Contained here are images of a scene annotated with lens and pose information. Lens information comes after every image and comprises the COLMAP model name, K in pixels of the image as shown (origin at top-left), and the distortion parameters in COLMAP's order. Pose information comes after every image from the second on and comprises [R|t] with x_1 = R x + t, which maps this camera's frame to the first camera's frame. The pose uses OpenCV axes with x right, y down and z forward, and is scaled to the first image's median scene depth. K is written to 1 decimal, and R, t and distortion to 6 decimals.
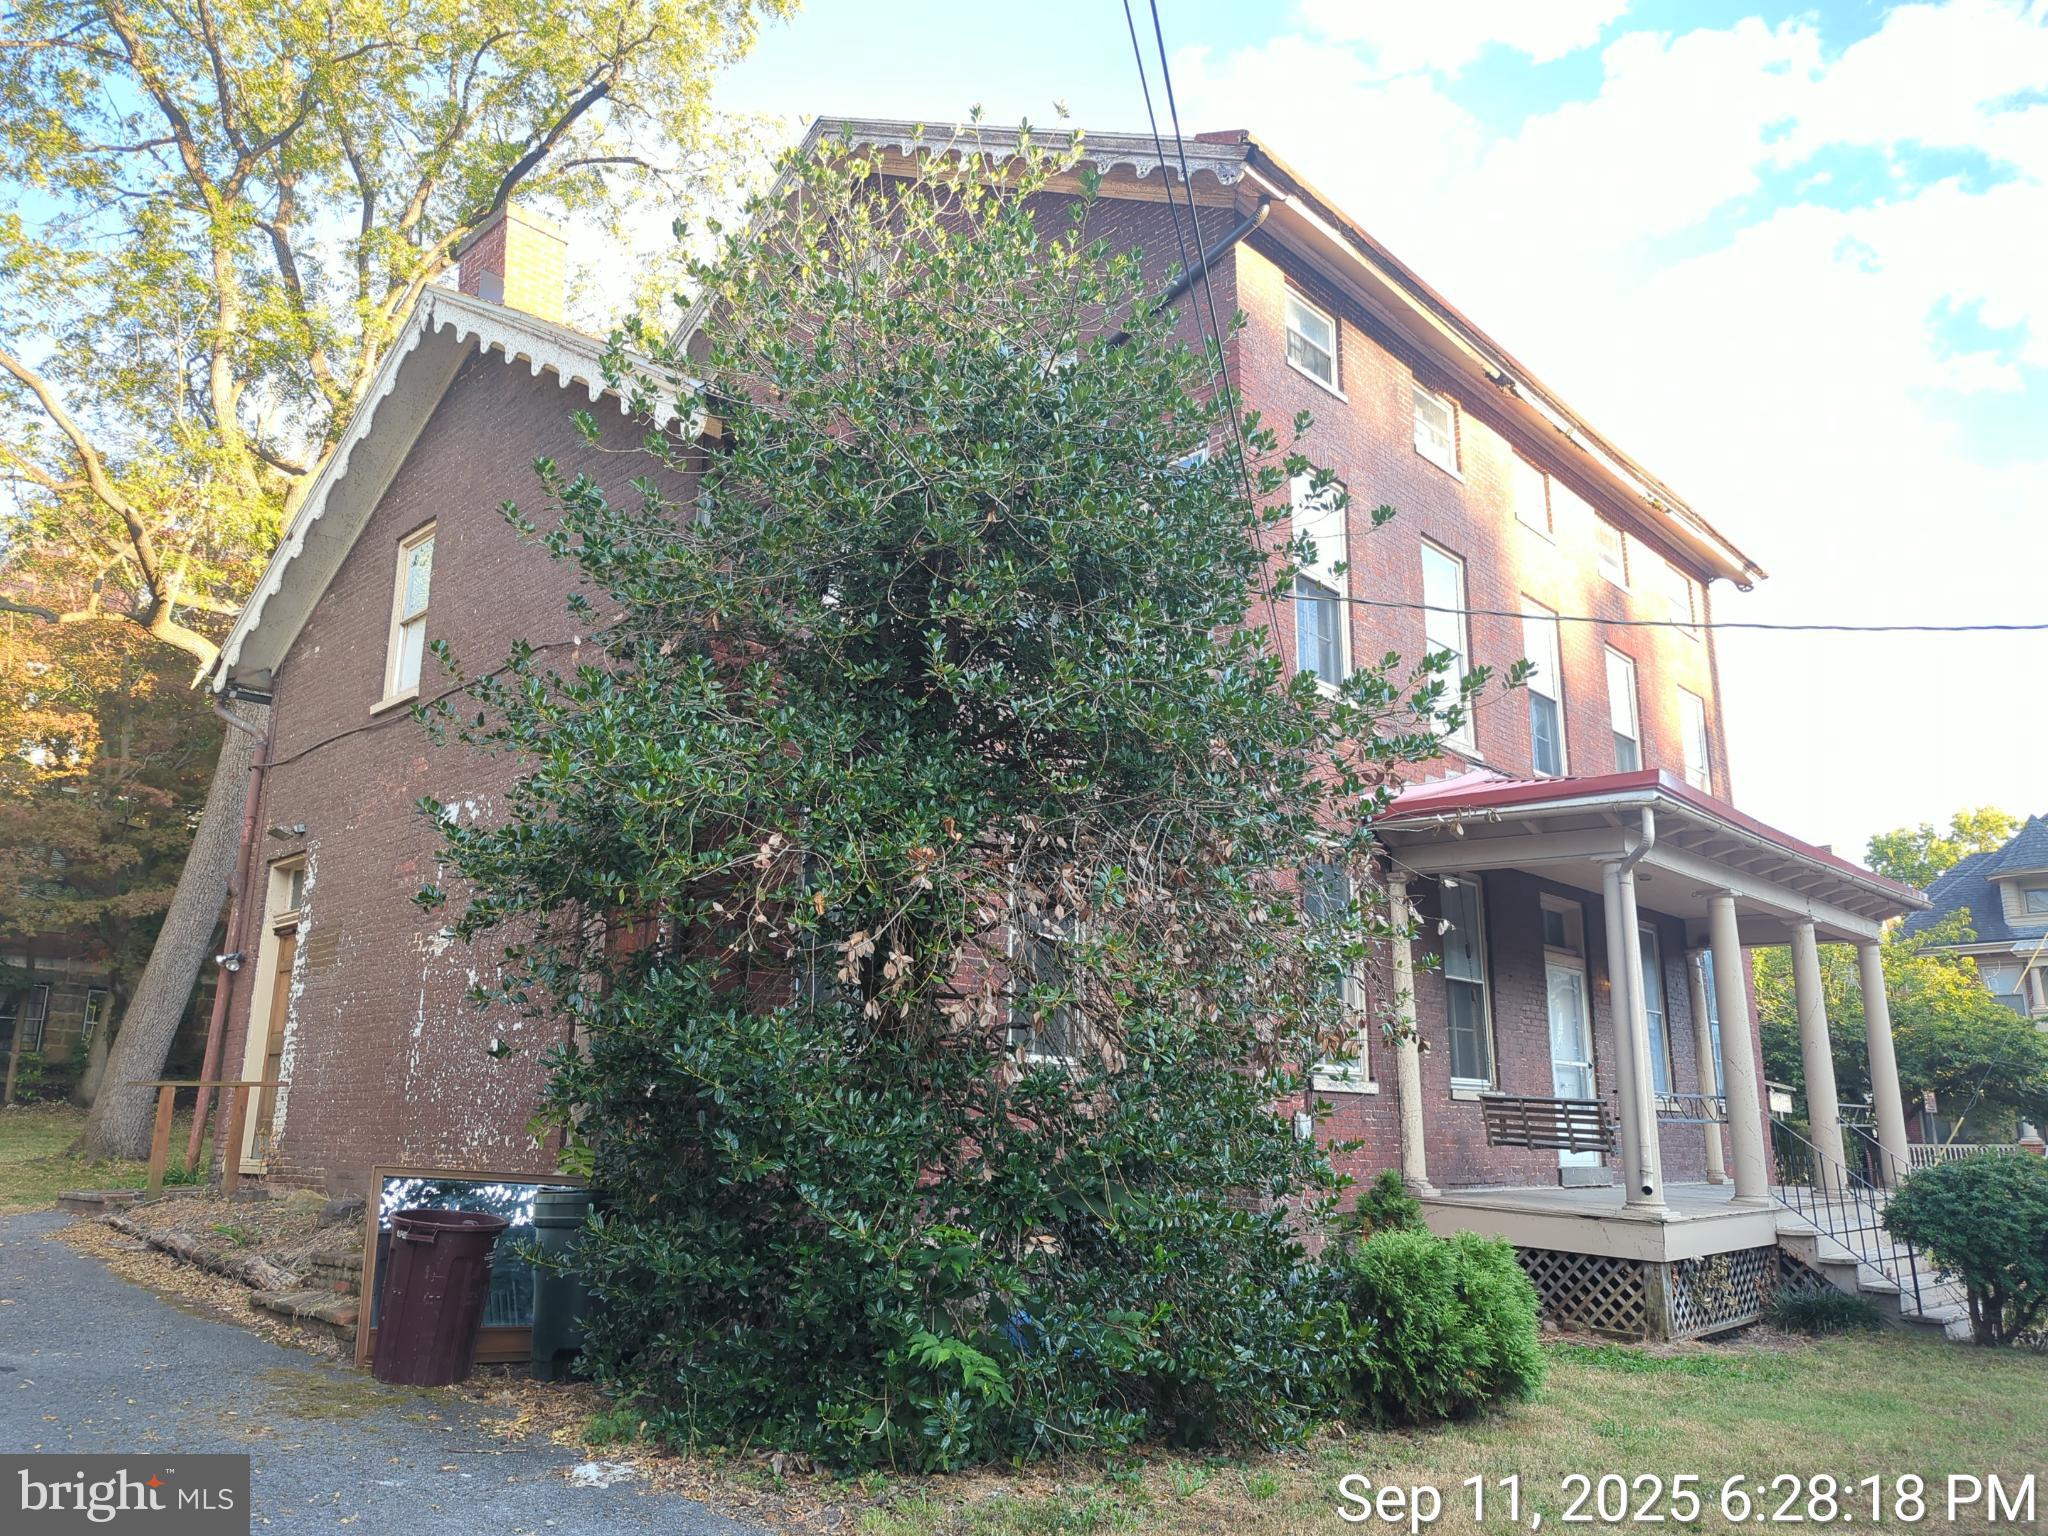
lens RADIAL K [[1446.8, 0, 1010.5], [0, 1446.8, 761.7], [0, 0, 1]] dist [0.044837, -0.039503]
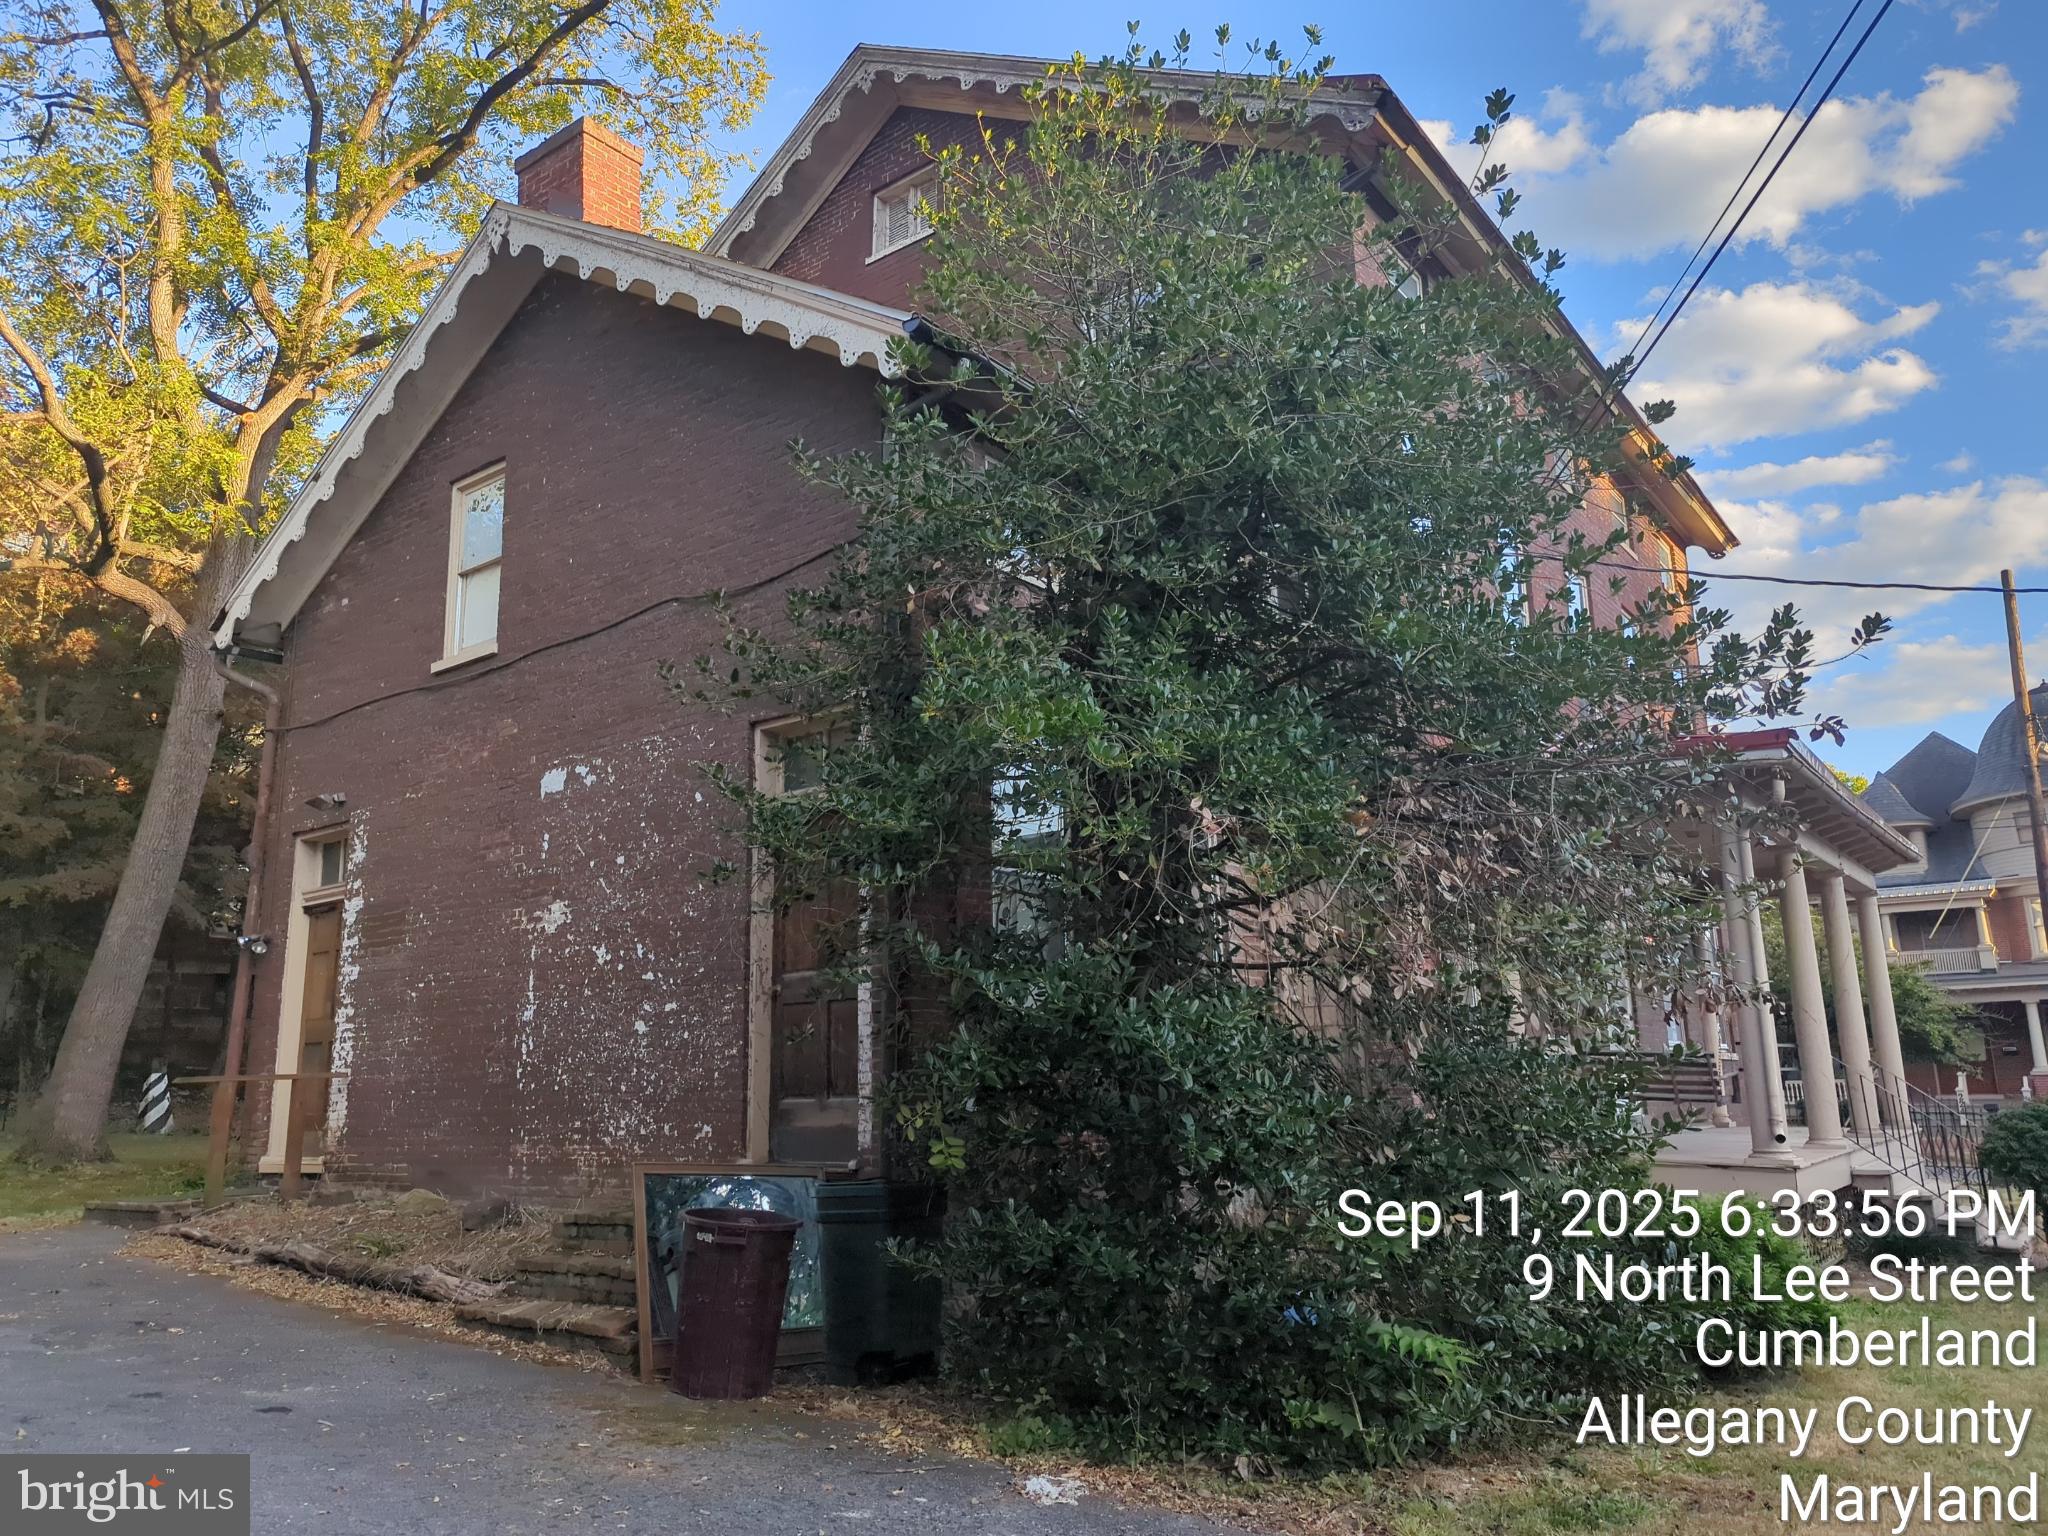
lens RADIAL K [[1446.8, 0, 1010.5], [0, 1446.8, 761.7], [0, 0, 1]] dist [0.044837, -0.039503]
pose [[0.992807, -0.005210, 0.119611, -0.184045], [0.002264, 0.999691, 0.024747, 0.001803], [-0.119703, -0.024298, 0.992512, 0.042590]]
